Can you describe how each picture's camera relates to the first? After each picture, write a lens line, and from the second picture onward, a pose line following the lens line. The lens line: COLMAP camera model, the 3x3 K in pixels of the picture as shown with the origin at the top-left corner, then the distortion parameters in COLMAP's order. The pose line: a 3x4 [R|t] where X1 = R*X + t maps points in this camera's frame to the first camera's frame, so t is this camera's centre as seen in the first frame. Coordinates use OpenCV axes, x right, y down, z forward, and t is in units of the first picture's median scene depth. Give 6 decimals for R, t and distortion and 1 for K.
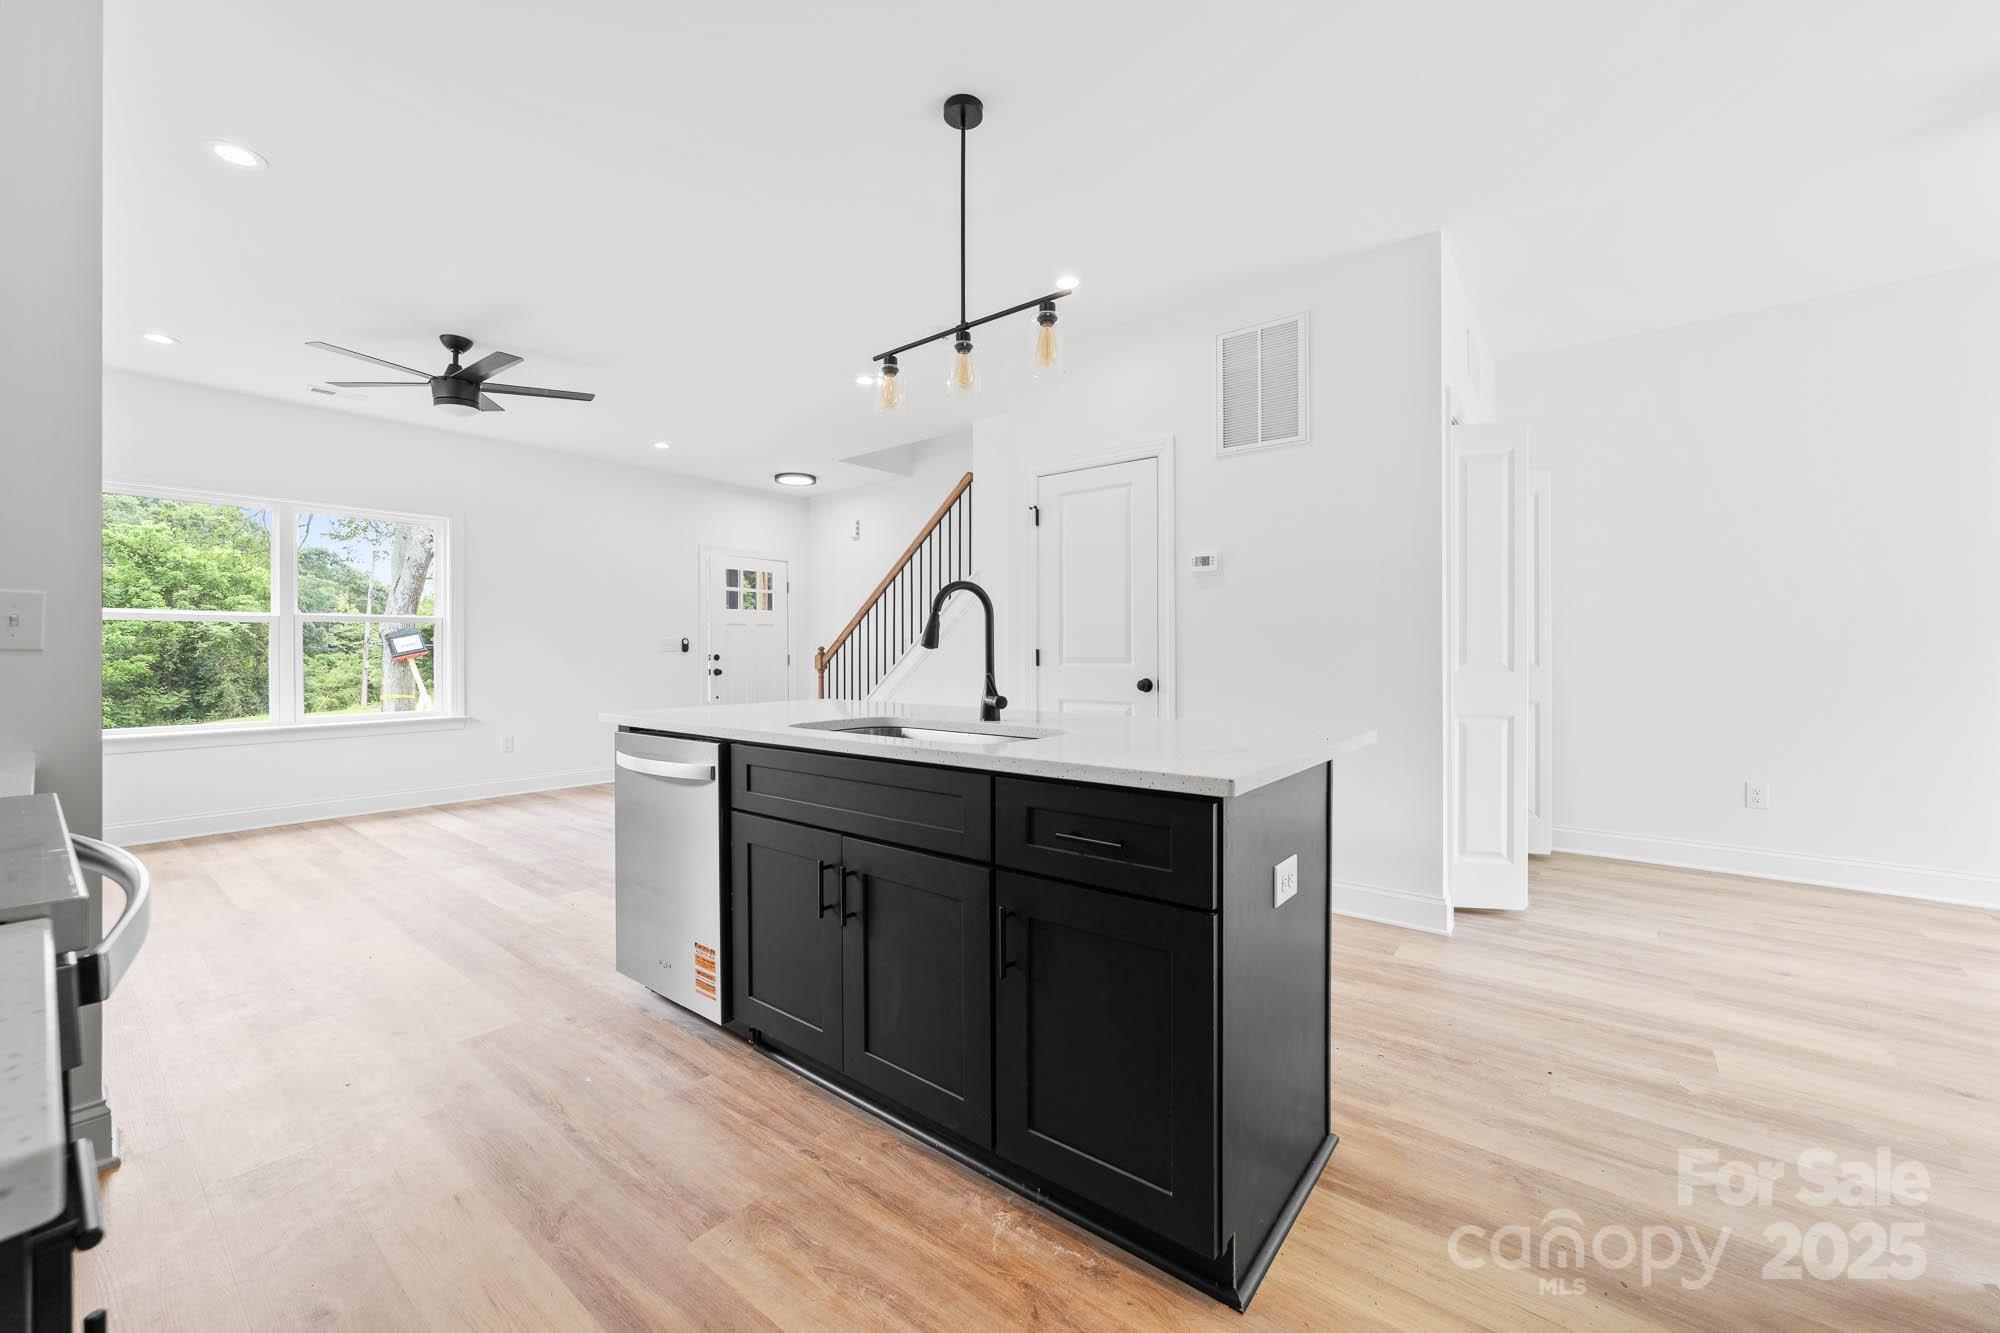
lens RADIAL K [[778.2, 0, 994.1], [0, 778.2, 654.3], [0, 0, 1]] dist [-0.007880, 0.000768]
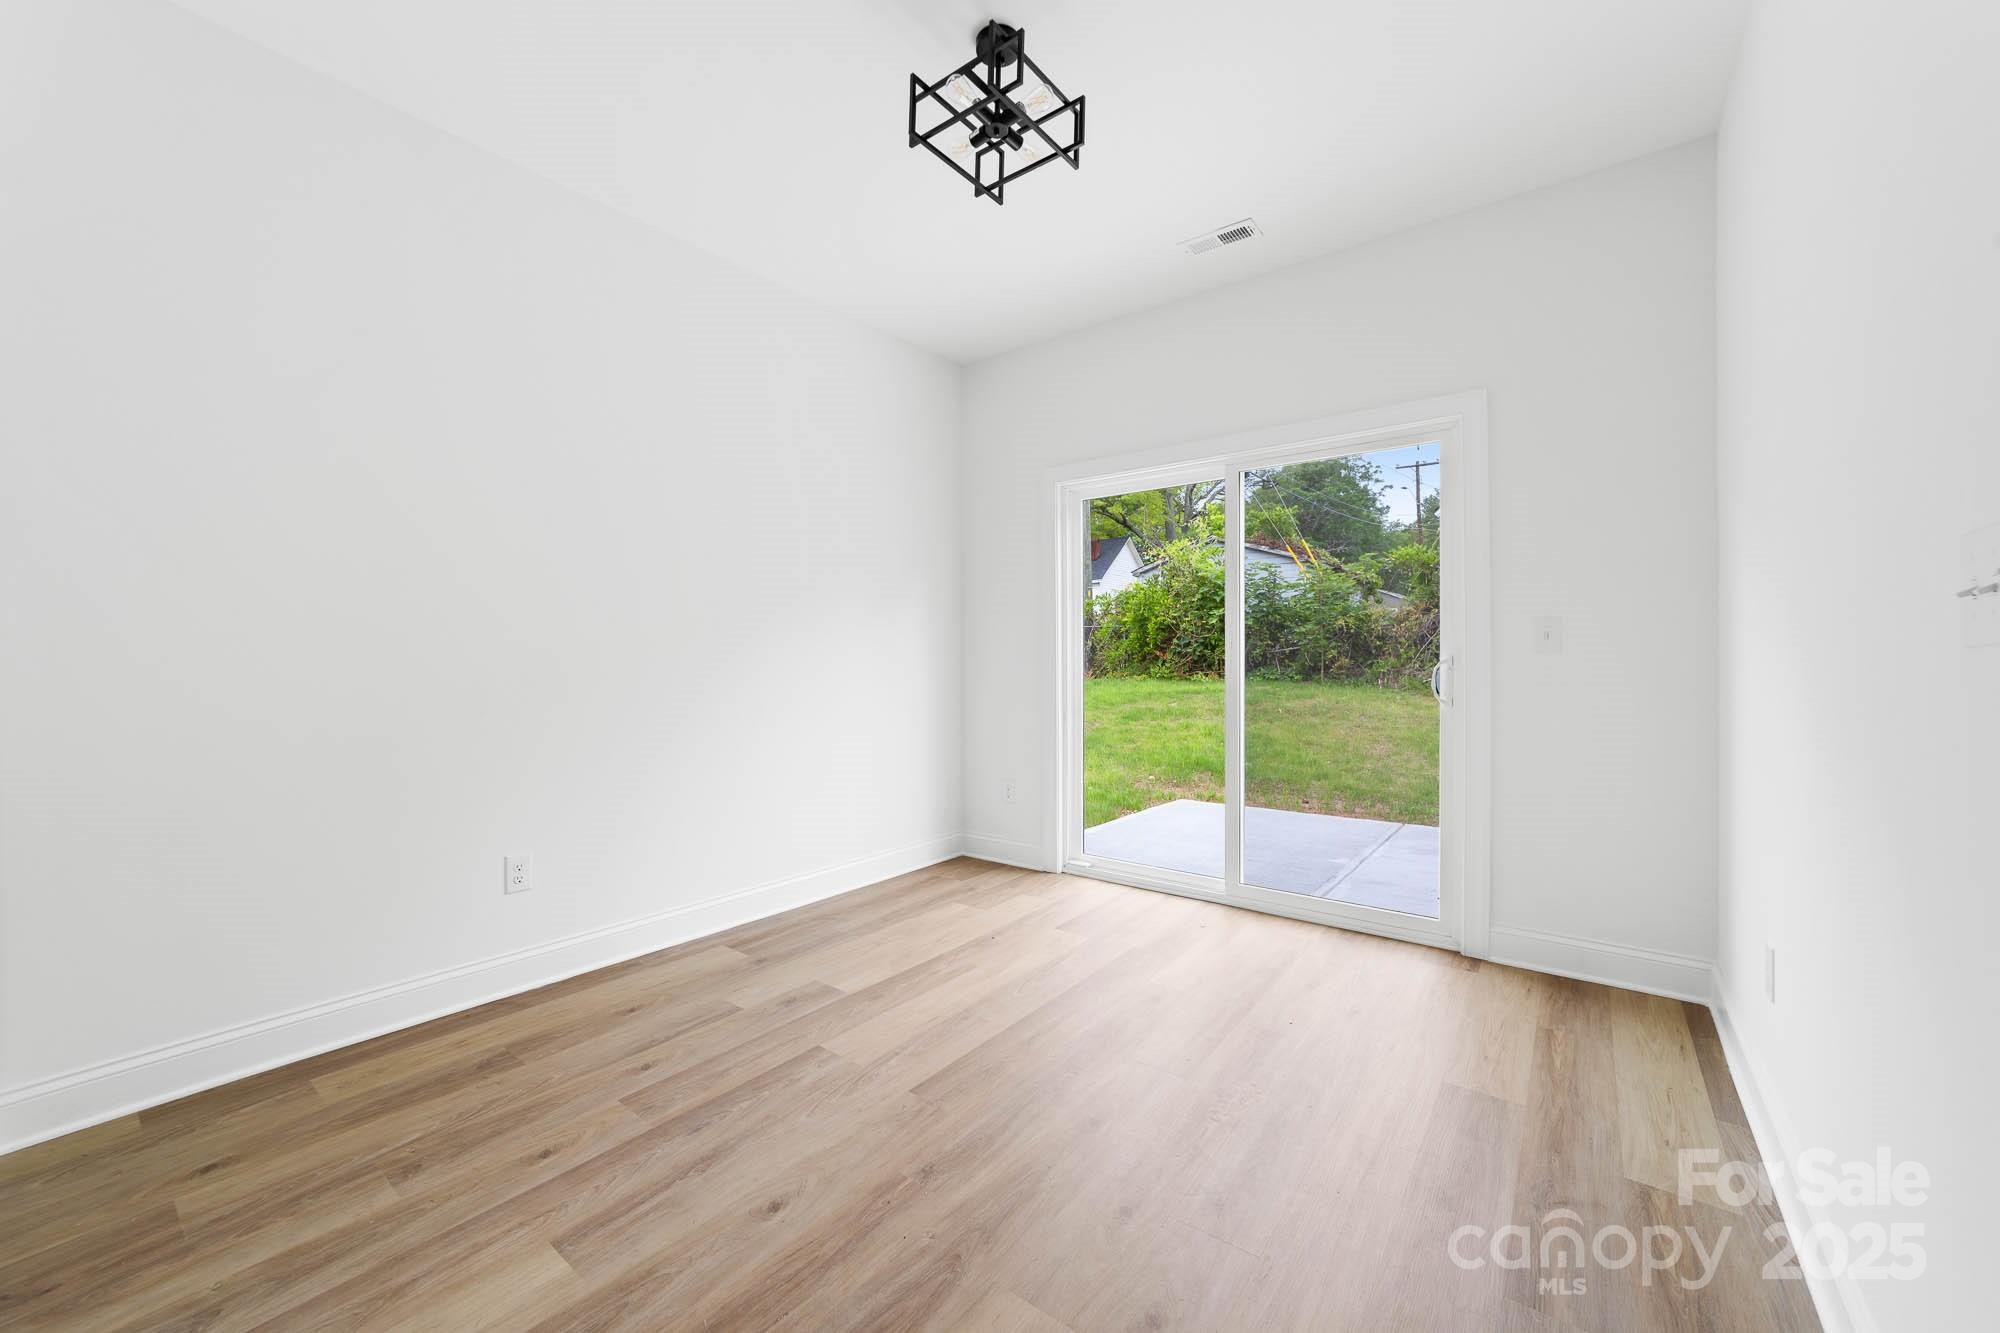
lens RADIAL K [[767.8, 0, 989.0], [0, 767.8, 664.0], [0, 0, 1]] dist [-0.015995, 0.008210]
pose [[-0.008094, -0.002072, 0.999965, 0.293027], [0.004425, 0.999988, 0.002108, -0.001428], [-0.999957, 0.004442, -0.008085, 0.557318]]
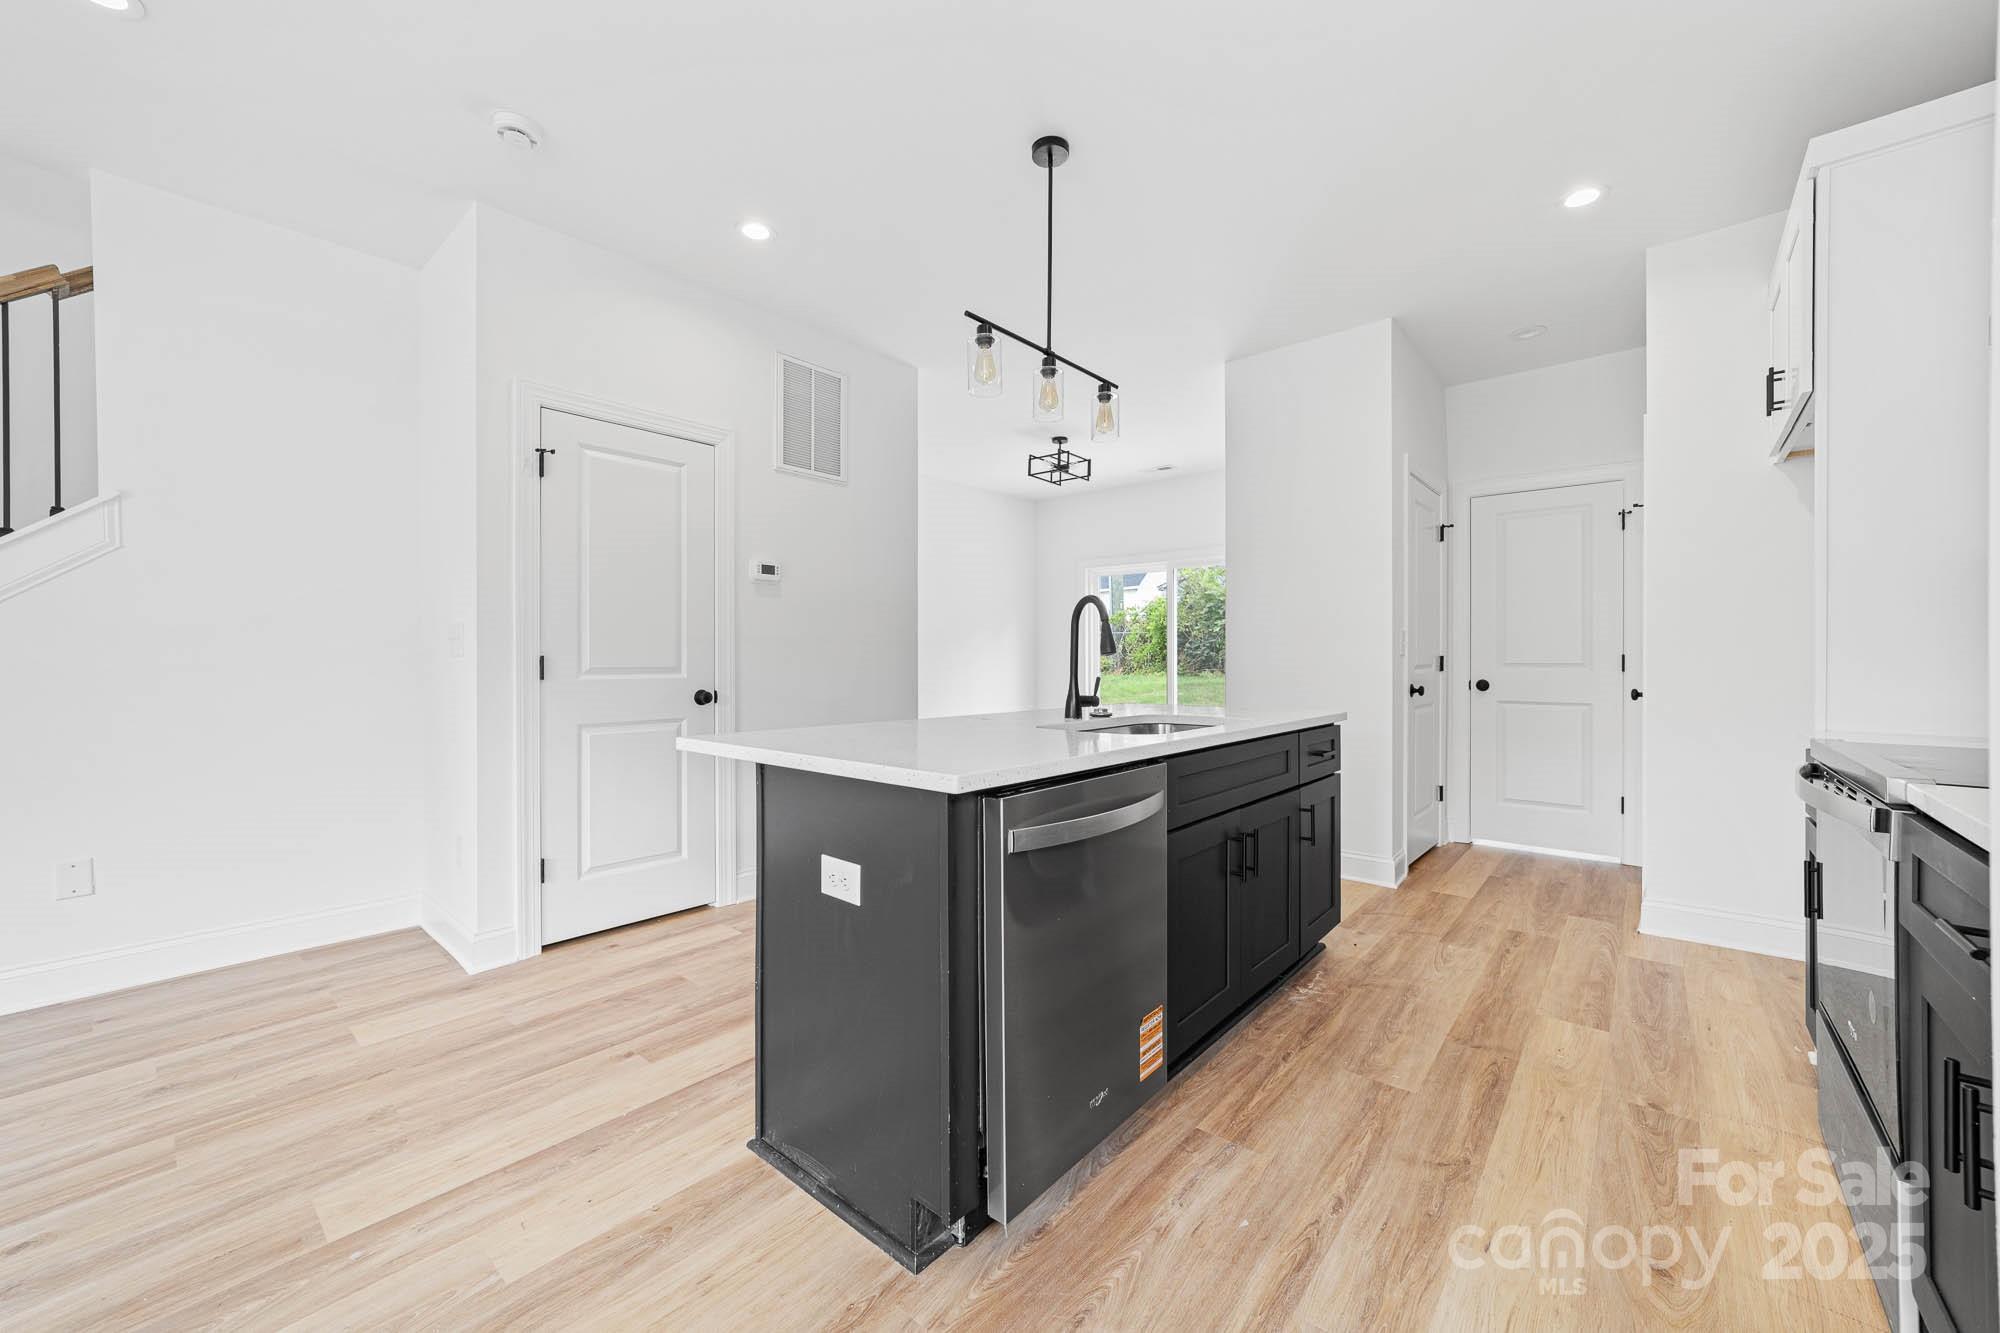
lens RADIAL K [[767.8, 0, 989.0], [0, 767.8, 664.0], [0, 0, 1]] dist [-0.015995, 0.008210]
pose [[0.047161, -0.001991, 0.998885, -0.644436], [0.004359, 0.999989, 0.001788, 0.001197], [-0.998878, 0.004269, 0.047169, 0.611873]]
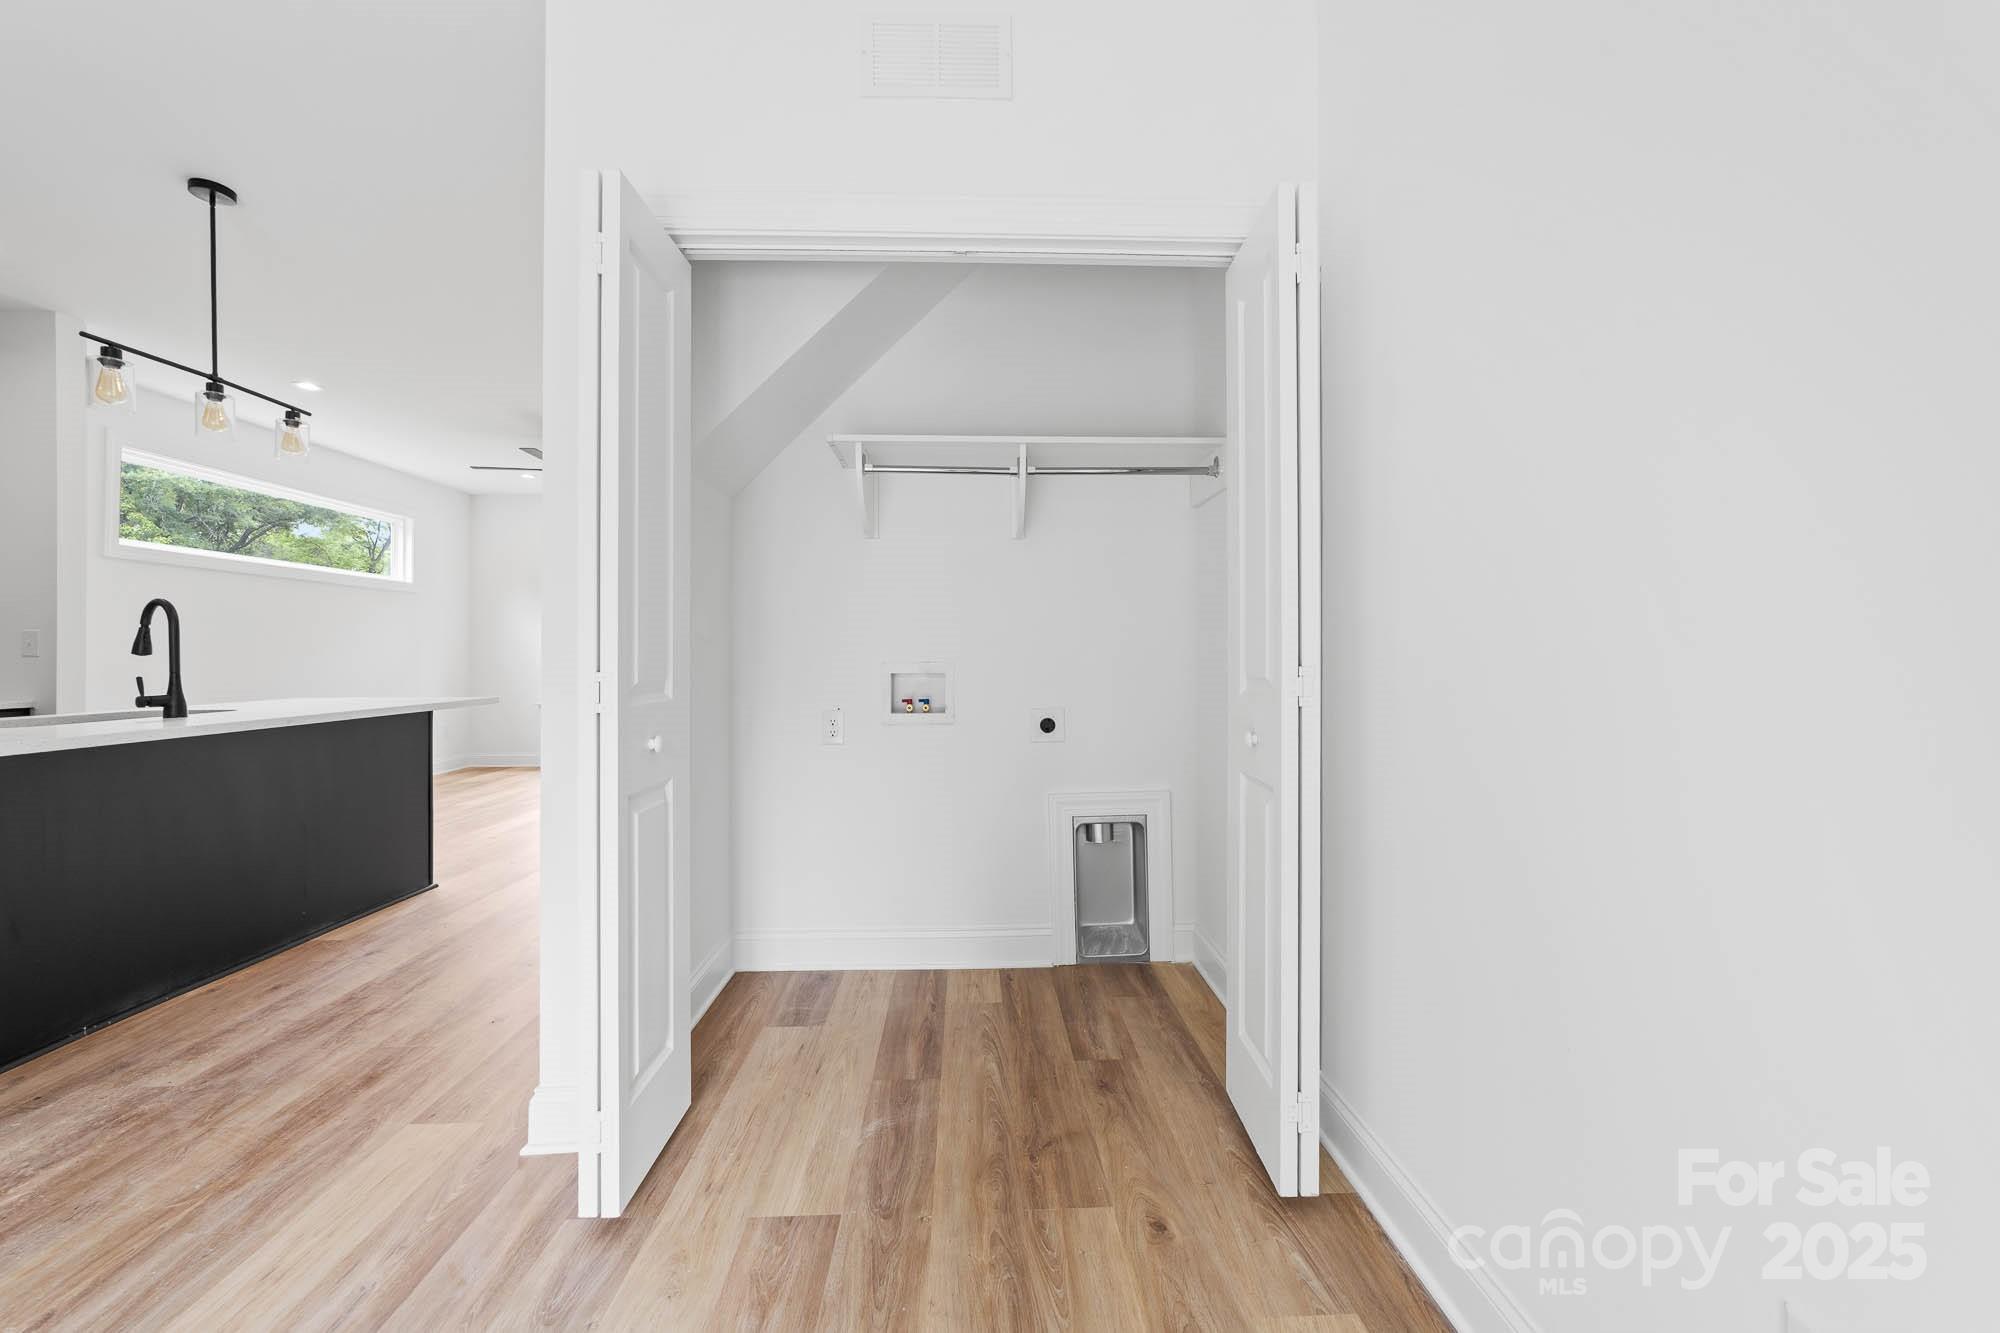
lens RADIAL K [[775.6, 0, 999.9], [0, 775.6, 646.6], [0, 0, 1]] dist [-0.012419, 0.006763]
pose [[0.652339, -0.007044, -0.757895, 0.948380], [-0.000961, 0.999948, -0.010121, -0.005624], [0.757927, 0.007331, 0.652298, 0.674712]]
